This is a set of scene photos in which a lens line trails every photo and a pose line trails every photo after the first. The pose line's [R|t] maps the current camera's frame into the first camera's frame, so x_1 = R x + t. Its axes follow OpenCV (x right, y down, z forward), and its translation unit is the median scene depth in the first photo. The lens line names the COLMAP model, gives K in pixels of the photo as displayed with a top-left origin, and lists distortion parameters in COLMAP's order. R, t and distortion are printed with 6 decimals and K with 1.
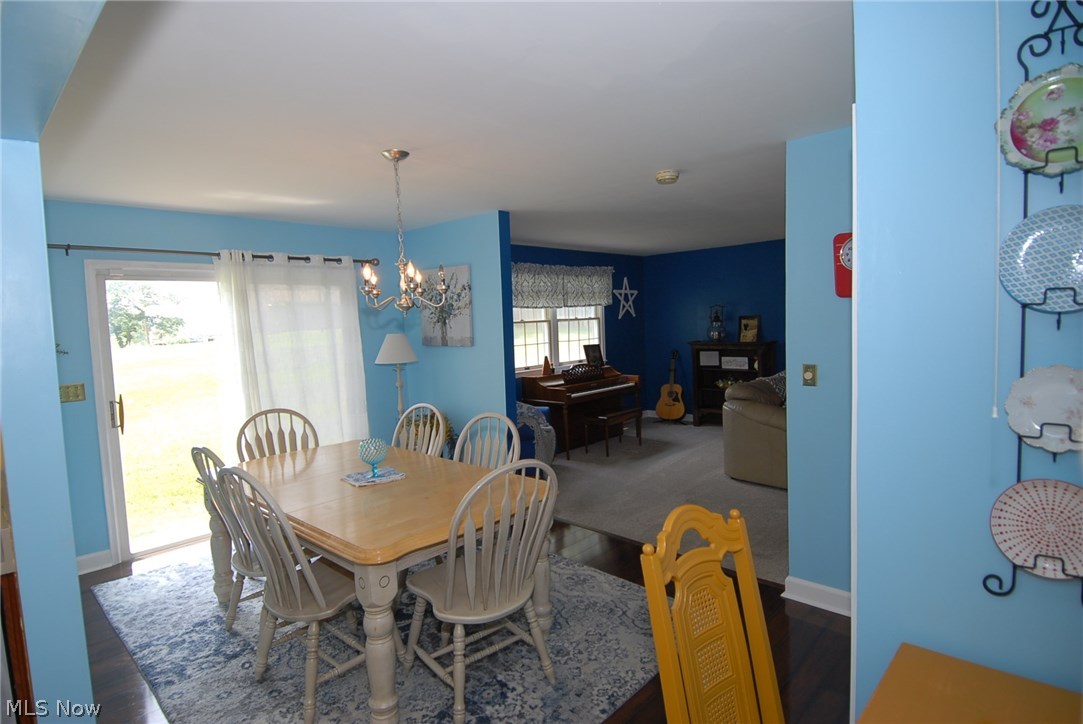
lens RADIAL K [[568.6, 0, 546.3], [0, 568.6, 358.5], [0, 0, 1]] dist [0.001974, -0.006359]
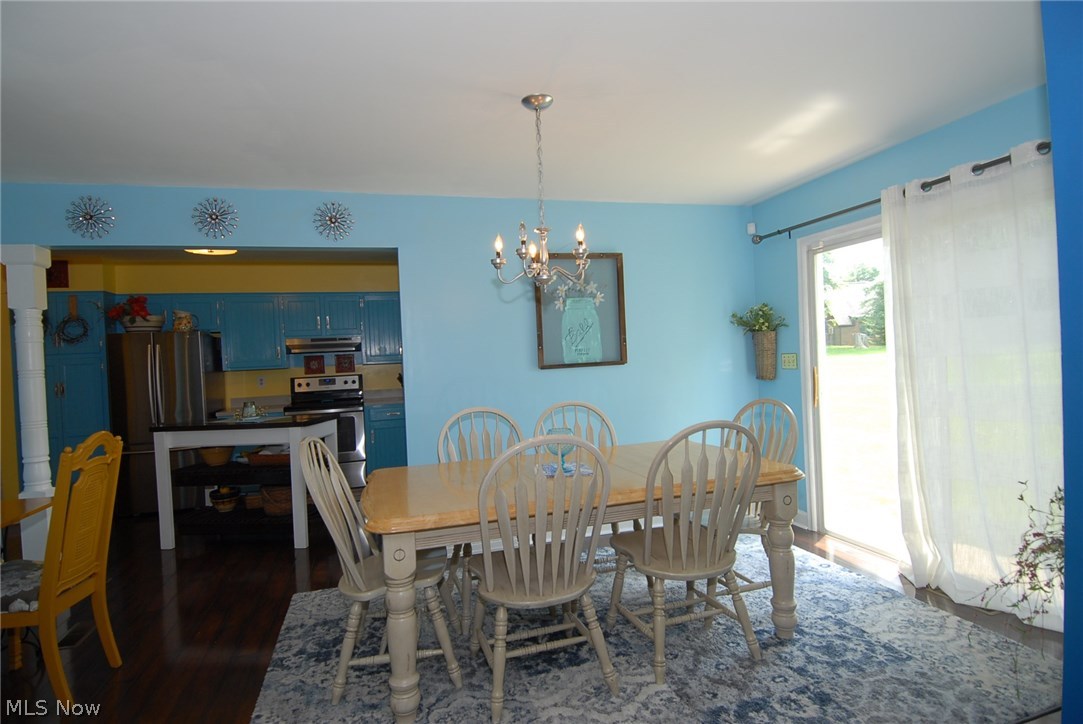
lens RADIAL K [[568.6, 0, 542.2], [0, 568.6, 360.7], [0, 0, 1]] dist [0.001974, -0.006359]
pose [[-0.502760, 0.077135, -0.860978, 0.362867], [0.008554, 0.996406, 0.084273, -0.035613], [0.864384, 0.035004, -0.501613, 1.069430]]
